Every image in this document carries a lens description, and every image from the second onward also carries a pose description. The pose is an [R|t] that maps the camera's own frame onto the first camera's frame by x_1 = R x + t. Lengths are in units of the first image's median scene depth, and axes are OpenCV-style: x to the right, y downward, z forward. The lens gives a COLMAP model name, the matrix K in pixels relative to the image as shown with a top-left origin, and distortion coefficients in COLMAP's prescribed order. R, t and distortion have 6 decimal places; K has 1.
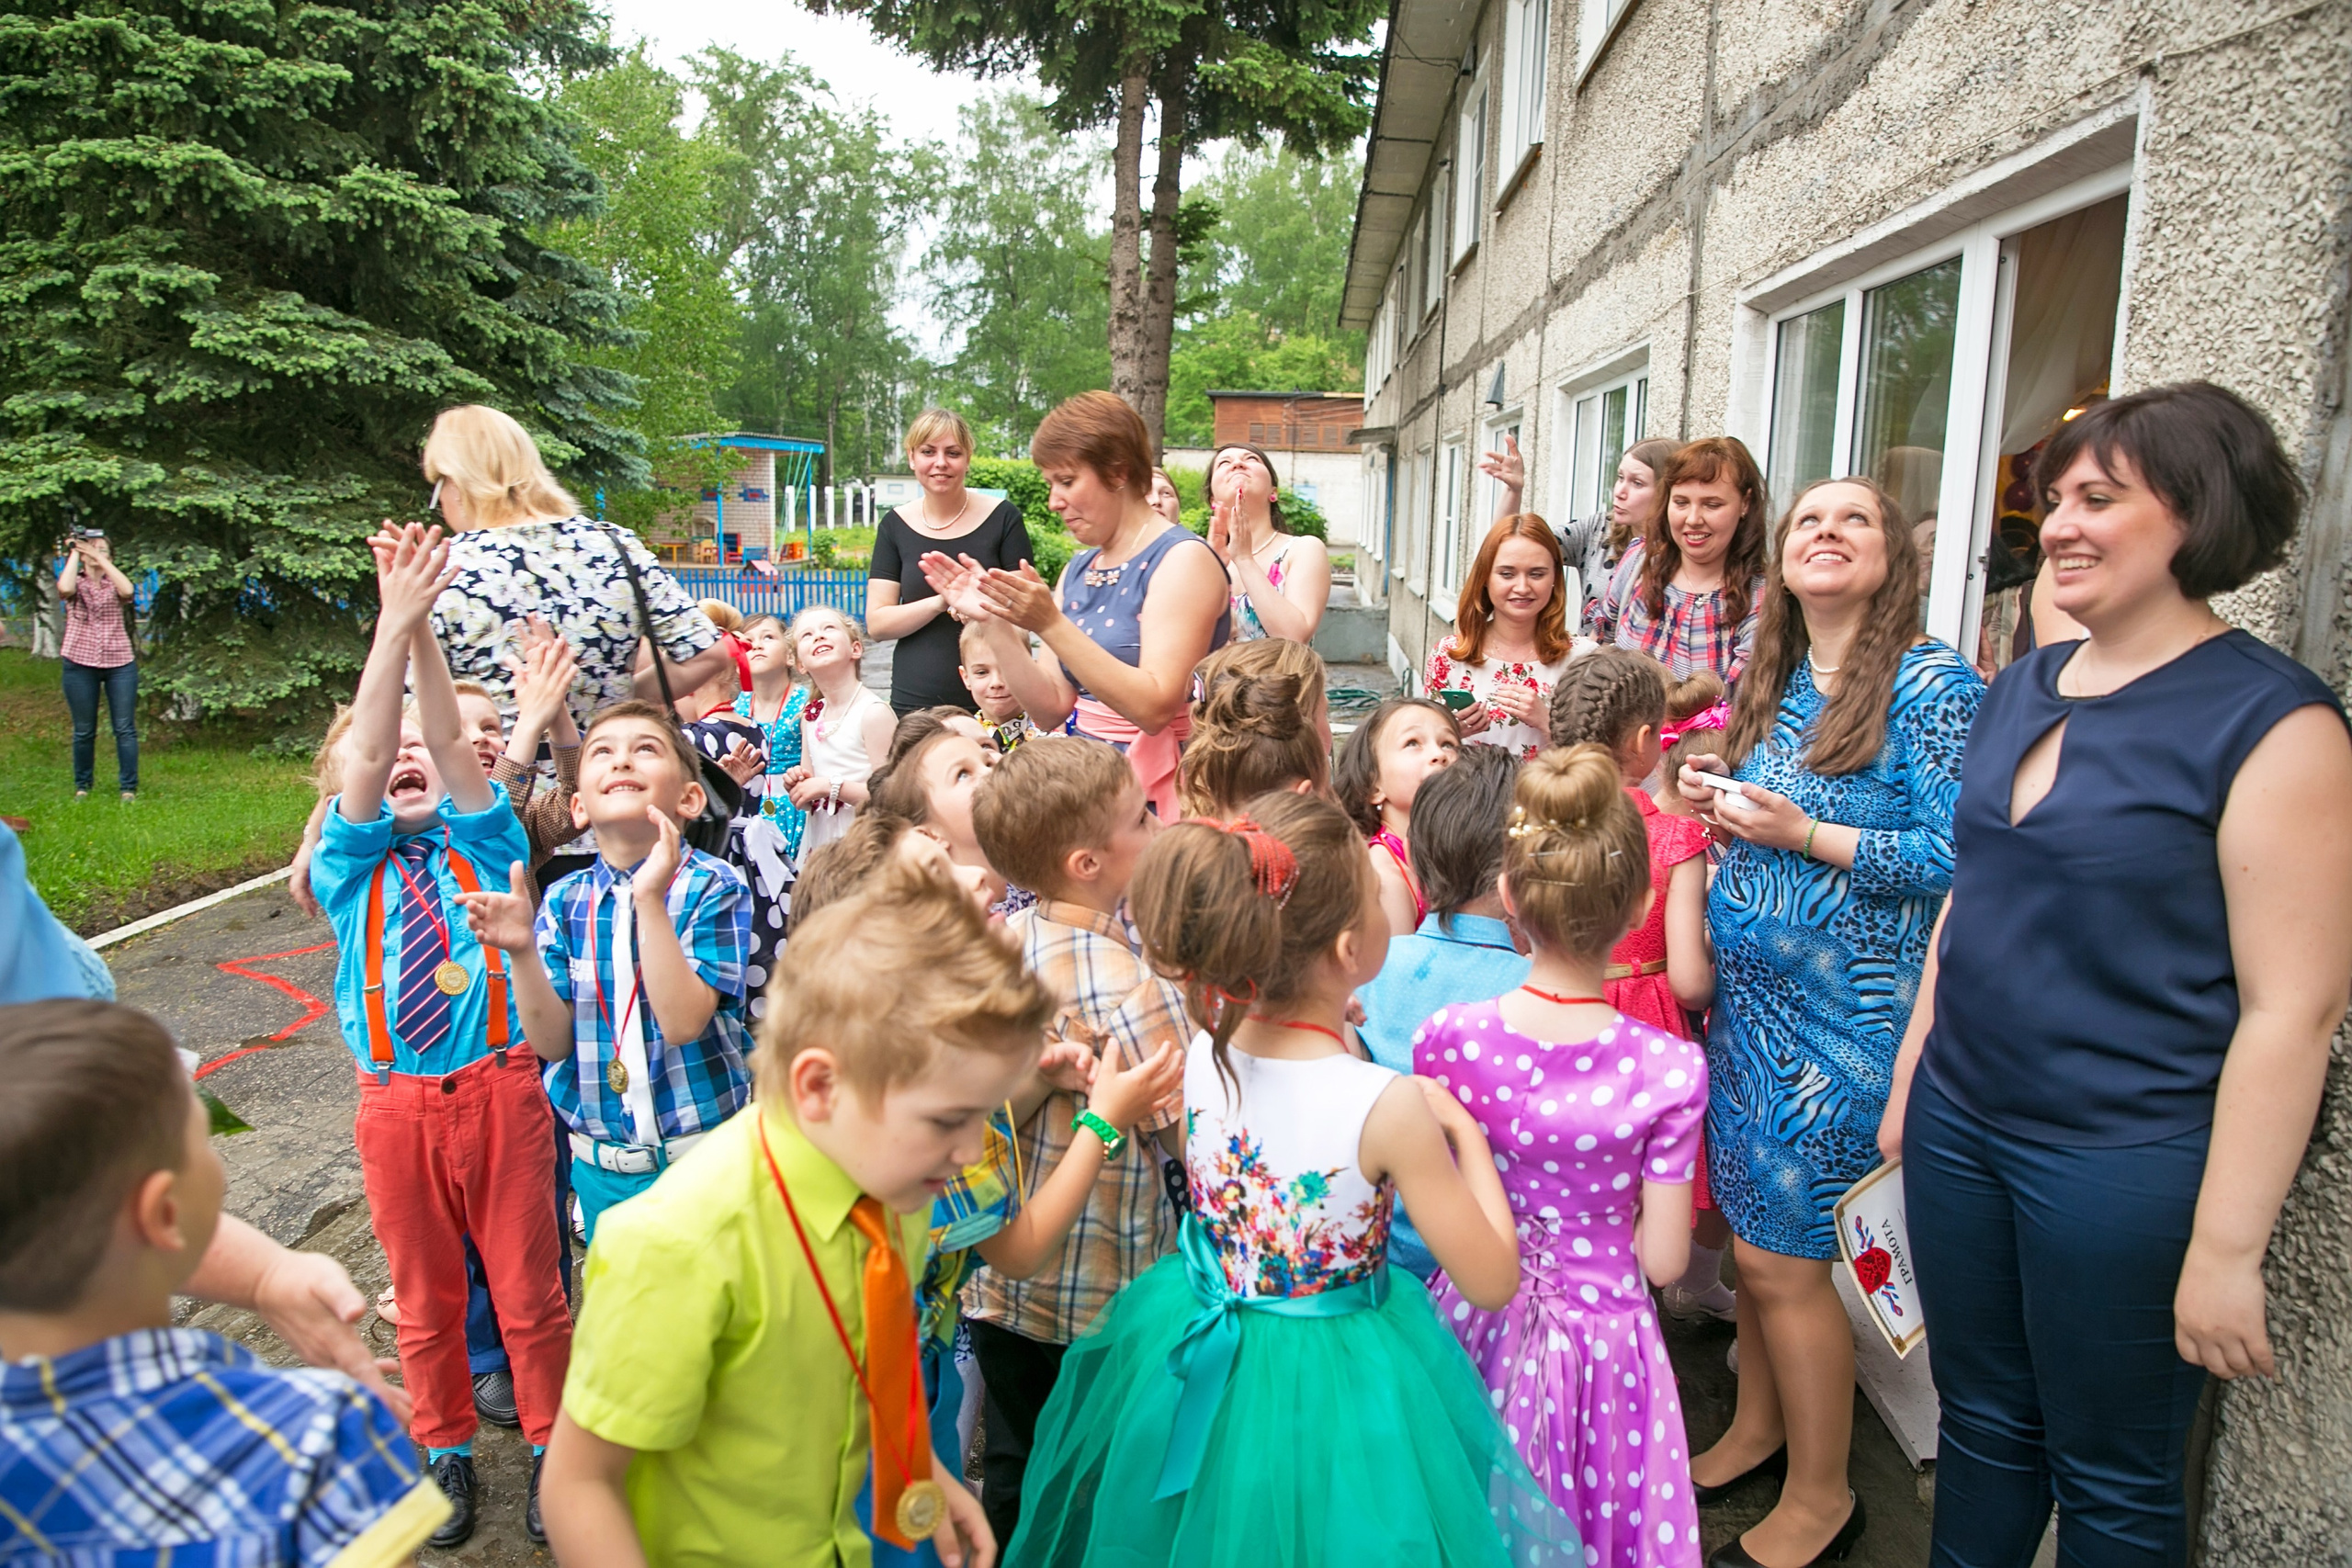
lens RADIAL K [[1590.0, 0, 1181.9], [0, 1590.0, 783.7], [0, 0, 1]] dist [-0.108564, 0.077523]
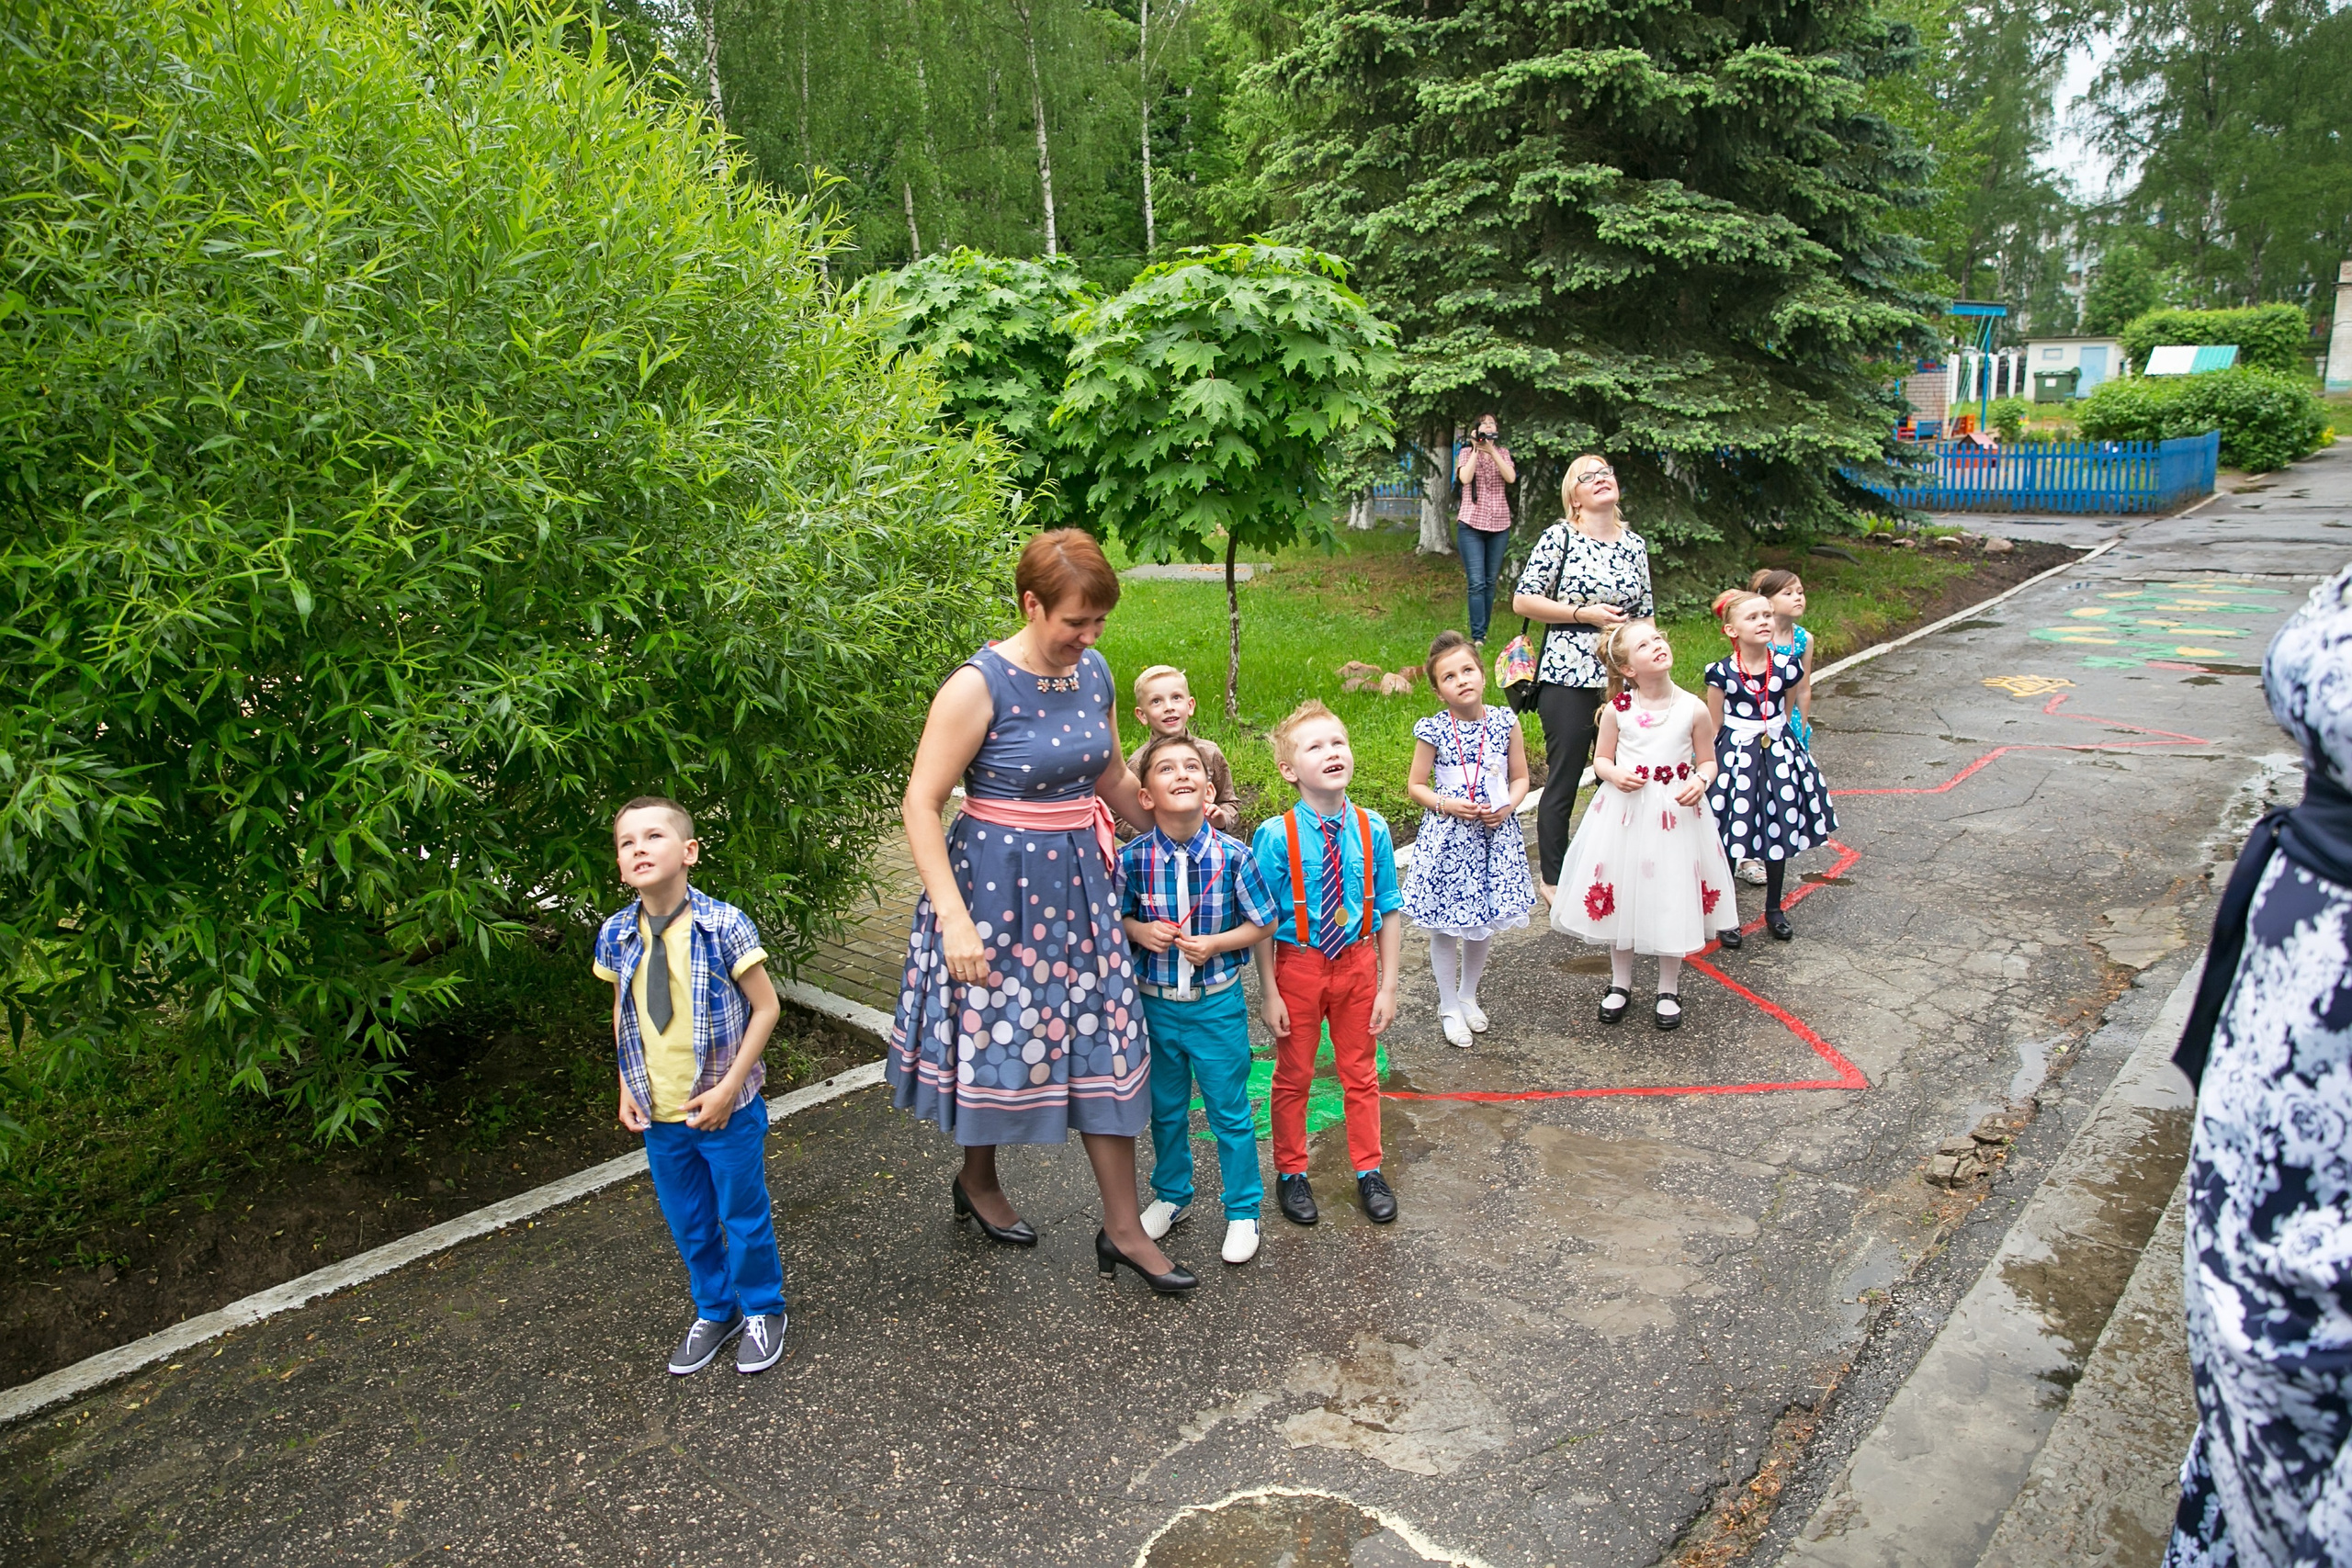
lens RADIAL K [[1599.1, 0, 1176.9], [0, 1599.1, 776.8], [0, 0, 1]] dist [-0.112326, 0.085482]
pose [[0.794641, 0.087598, -0.600727, -0.162879], [-0.046657, 0.995420, 0.083435, 0.014707], [0.605284, -0.038273, 0.795089, -0.072258]]
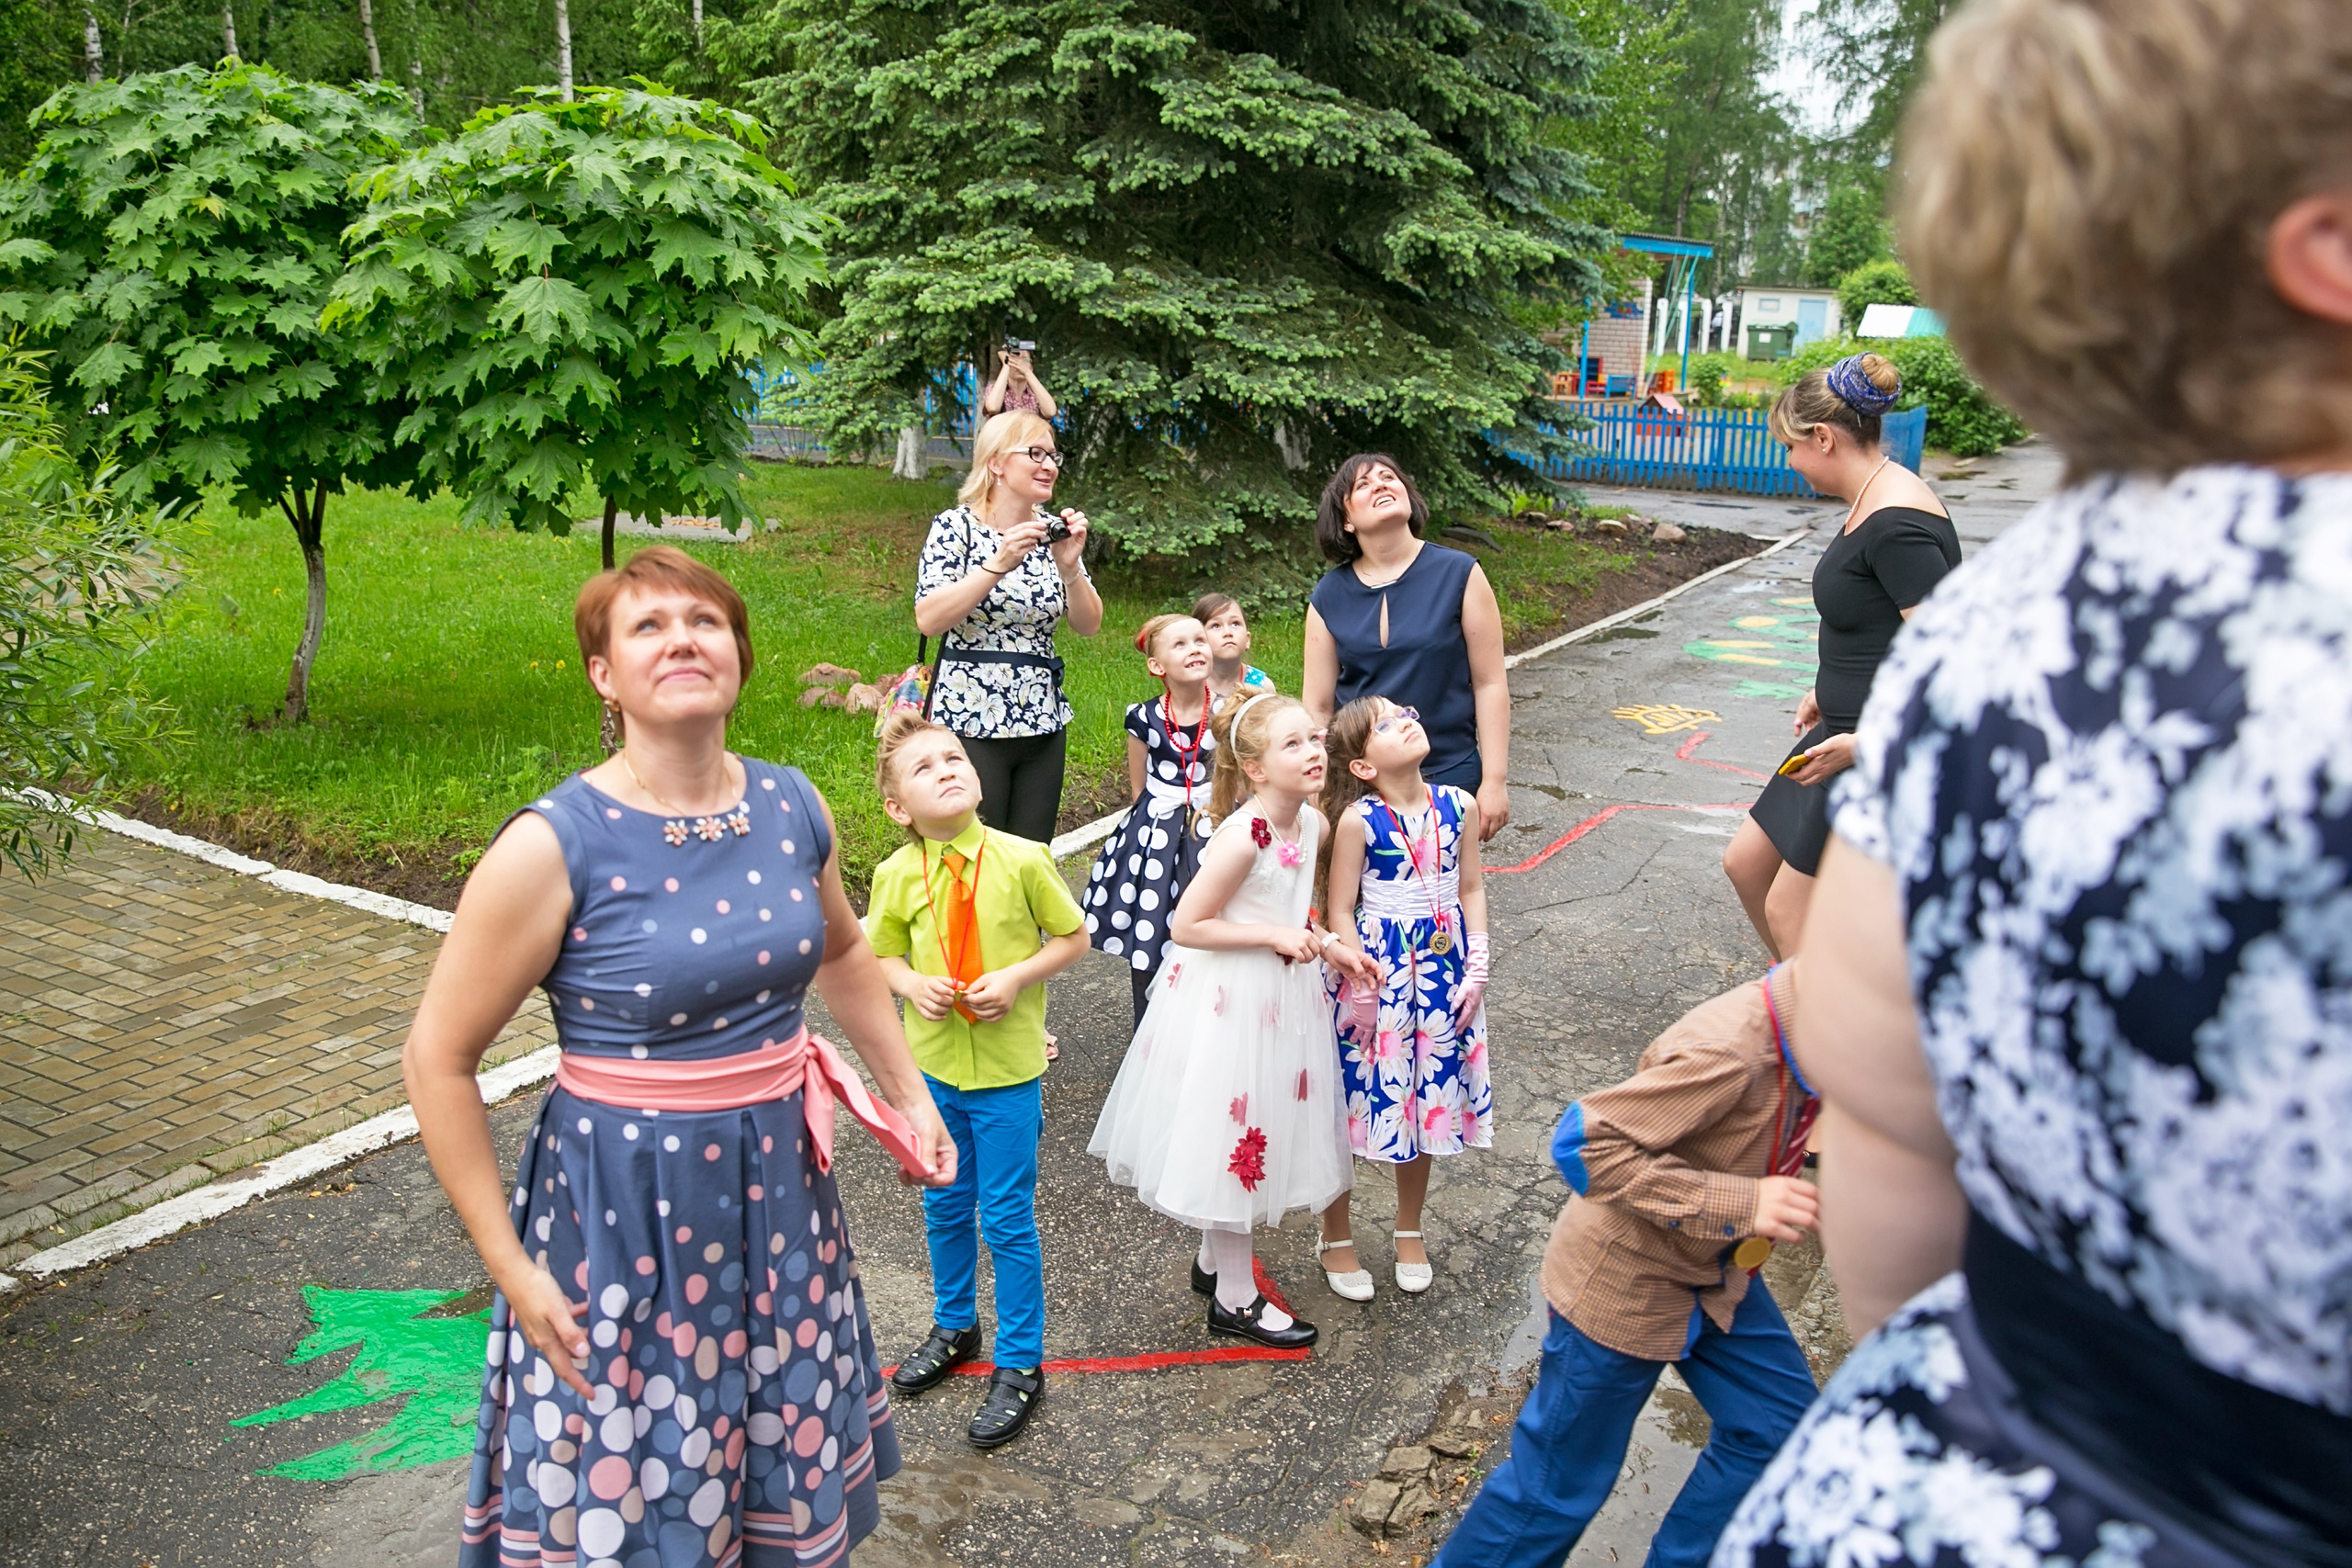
lens RADIAL K [[1933.2, 0, 1179.1], [0, 1933.2, 781.0], [0, 0, 1]] dist [-0.076958, 0.112643]
pose [[0.902468, 0.106988, -0.417260, -0.144341], [-0.081967, 0.993618, 0.077487, -0.008304], [0.422887, -0.035728, 0.905478, 0.037168]]
